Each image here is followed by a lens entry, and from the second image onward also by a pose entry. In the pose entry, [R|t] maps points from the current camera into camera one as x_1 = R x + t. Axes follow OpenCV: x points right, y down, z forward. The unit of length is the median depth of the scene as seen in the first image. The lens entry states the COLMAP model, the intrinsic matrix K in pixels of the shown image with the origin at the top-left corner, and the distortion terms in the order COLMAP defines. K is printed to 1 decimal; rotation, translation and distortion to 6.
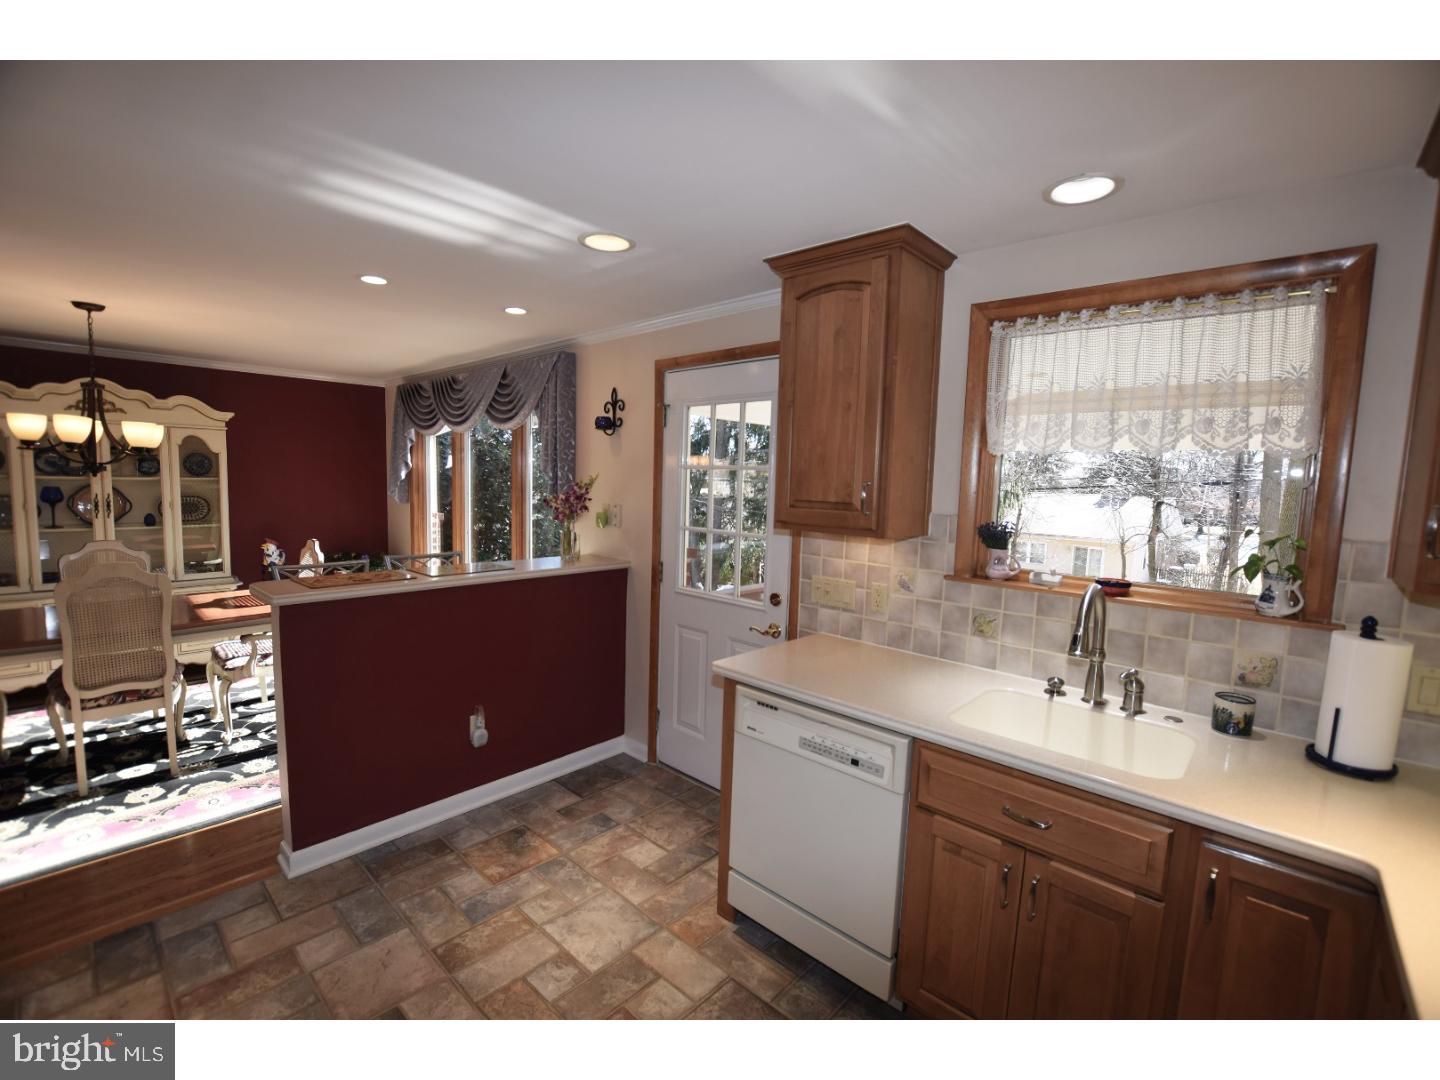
lens RADIAL K [[637.7, 0, 721.9], [0, 637.7, 543.1], [0, 0, 1]] dist [-0.028437, 0.000954]
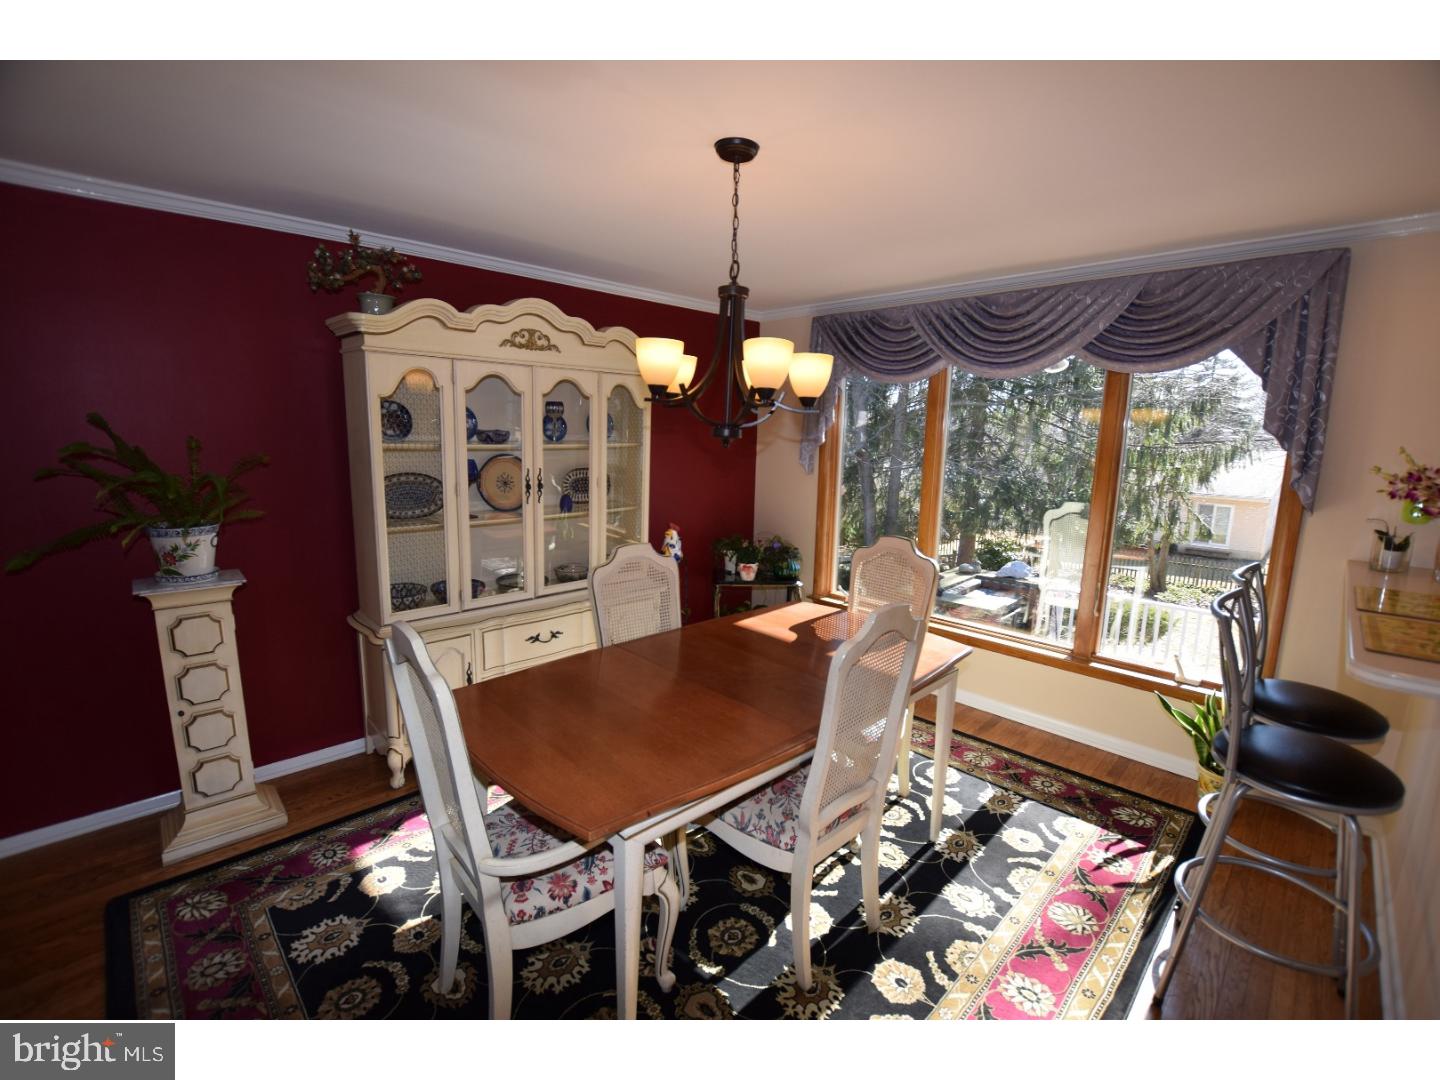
lens RADIAL K [[637.7, 0, 721.9], [0, 637.7, 543.1], [0, 0, 1]] dist [-0.028437, 0.000954]
pose [[0.998855, 0.002746, -0.047771, -0.956822], [0.000832, 0.997204, 0.074720, -0.062350], [0.047843, -0.074674, 0.996060, 0.362687]]
